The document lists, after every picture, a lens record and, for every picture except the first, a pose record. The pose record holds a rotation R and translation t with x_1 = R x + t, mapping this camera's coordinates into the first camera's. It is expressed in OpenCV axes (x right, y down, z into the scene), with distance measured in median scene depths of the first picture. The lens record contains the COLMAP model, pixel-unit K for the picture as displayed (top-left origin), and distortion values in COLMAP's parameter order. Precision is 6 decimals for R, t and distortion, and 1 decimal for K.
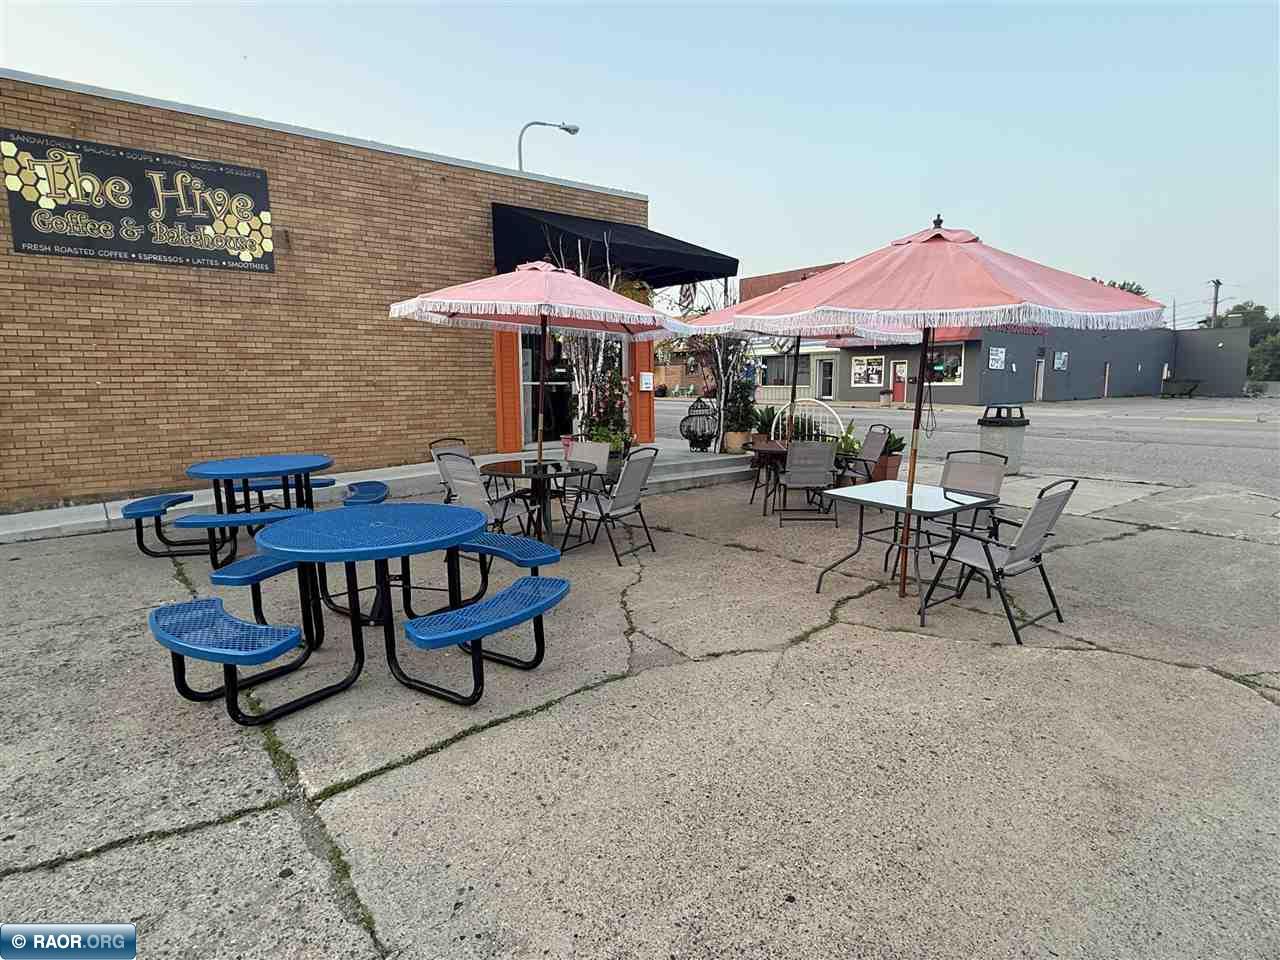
lens RADIAL K [[696.9, 0, 639.6], [0, 696.9, 480.1], [0, 0, 1]] dist [-0.001352, 0.000517]
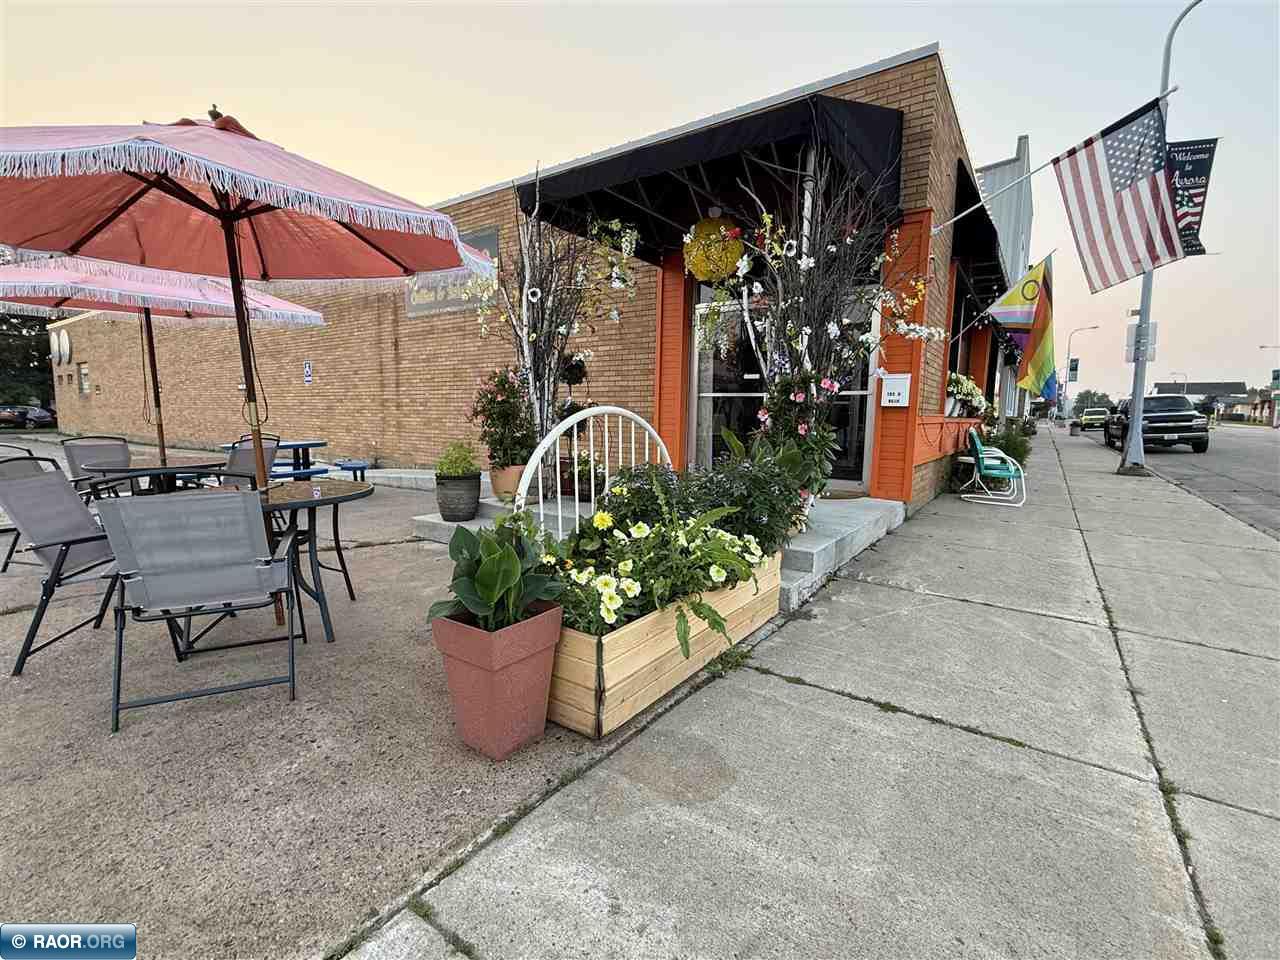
lens RADIAL K [[564.6, 0, 640.4], [0, 564.6, 482.5], [0, 0, 1]] dist [-0.000661, 0.000520]
pose [[0.304791, 0.125280, -0.944144, 0.587163], [-0.148442, 0.985445, 0.082840, -0.115162], [0.940780, 0.114902, 0.318951, 1.022733]]
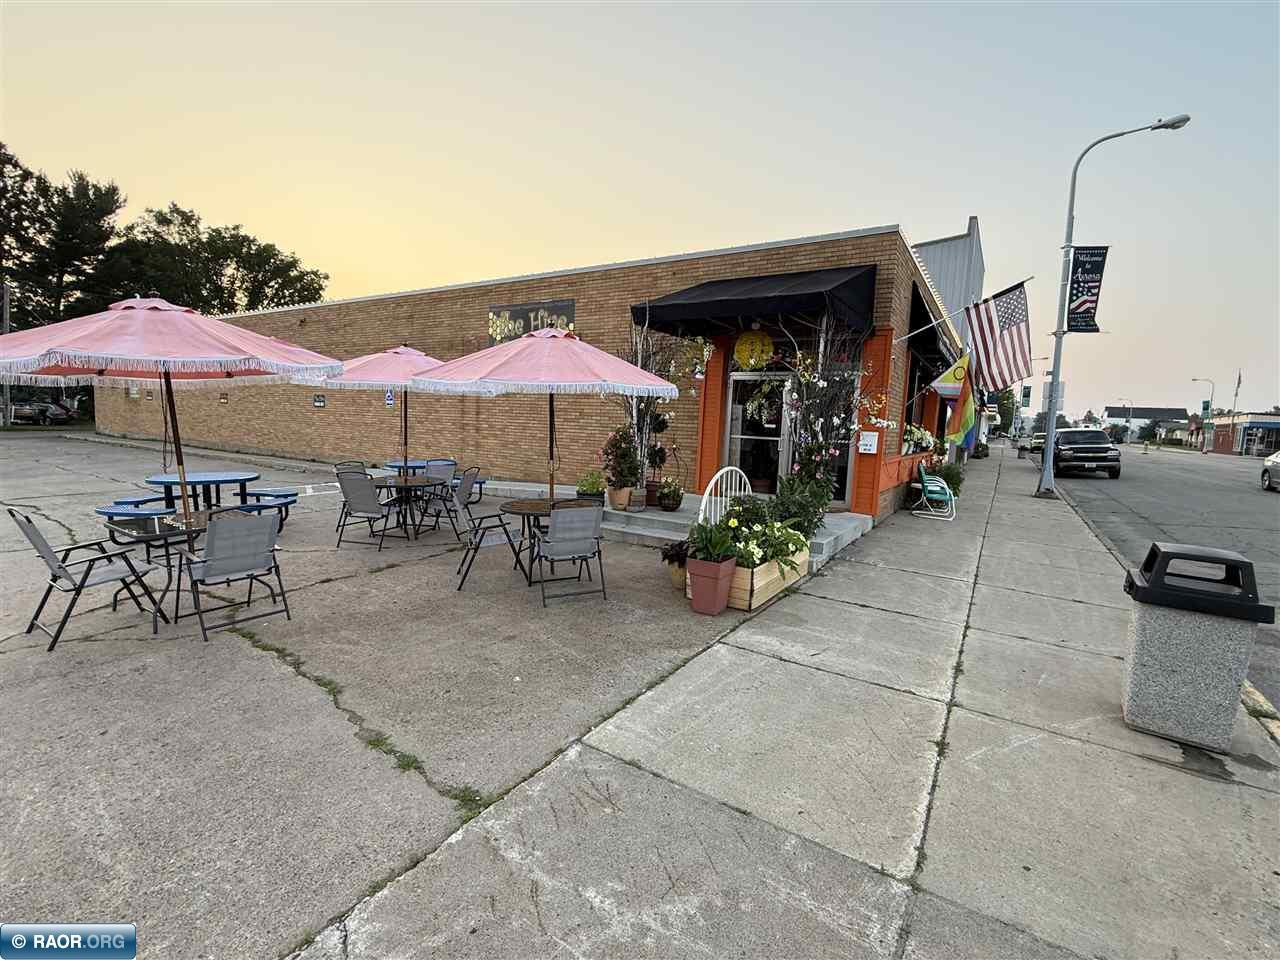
lens RADIAL K [[564.6, 0, 638.2], [0, 564.6, 482.4], [0, 0, 1]] dist [-0.000661, 0.000520]
pose [[0.342965, 0.122300, -0.931353, 0.861010], [-0.174900, 0.982464, 0.064606, -0.135561], [0.922922, 0.140736, 0.358341, 0.758649]]
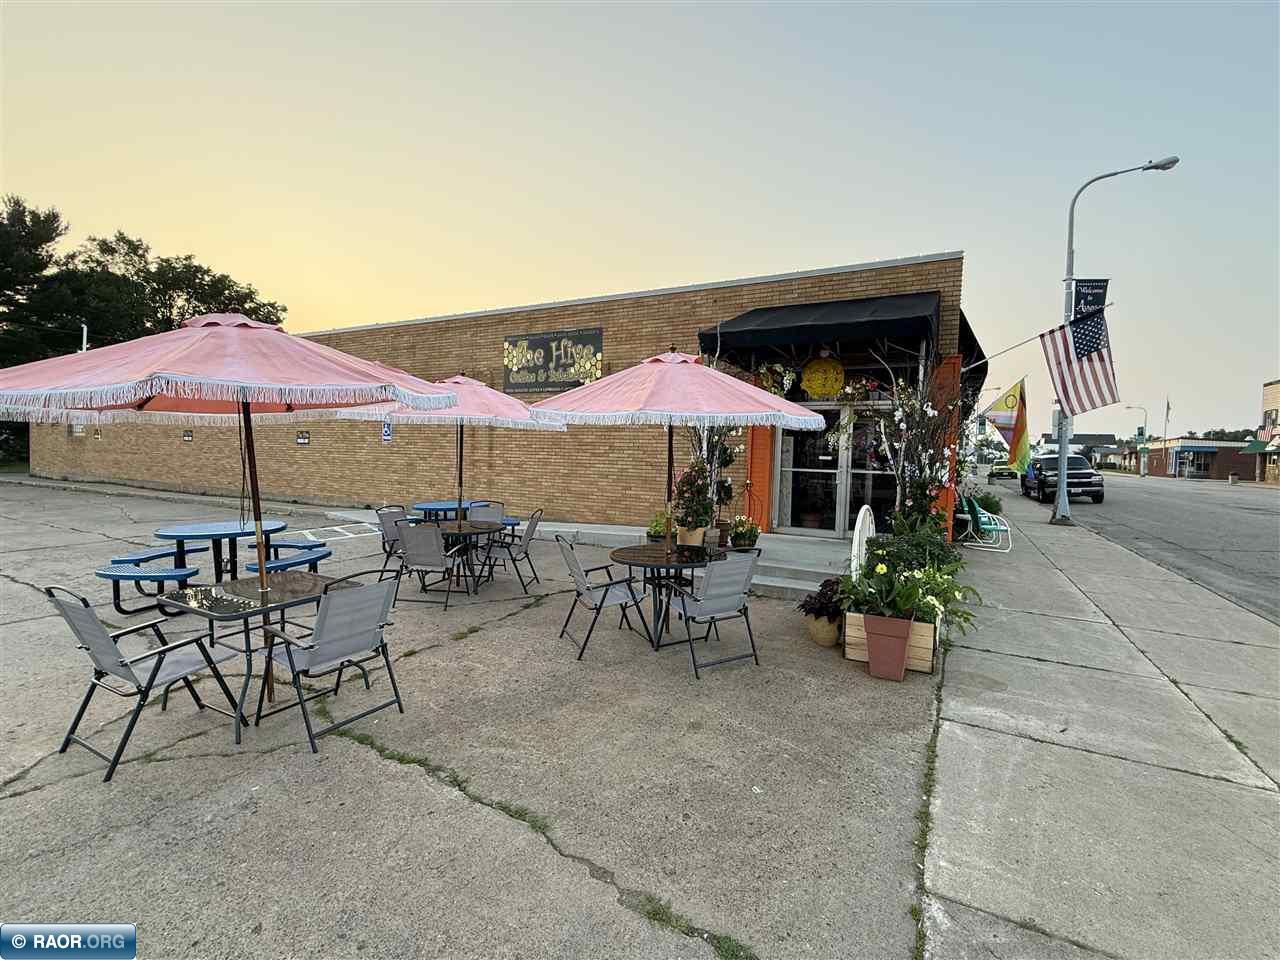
lens RADIAL K [[564.6, 0, 636.1], [0, 564.6, 484.1], [0, 0, 1]] dist [-0.000661, 0.000520]
pose [[0.411076, 0.065864, -0.909219, 0.712009], [-0.157326, 0.987547, 0.000408, -0.112855], [0.897923, 0.142876, 0.416319, 0.619800]]
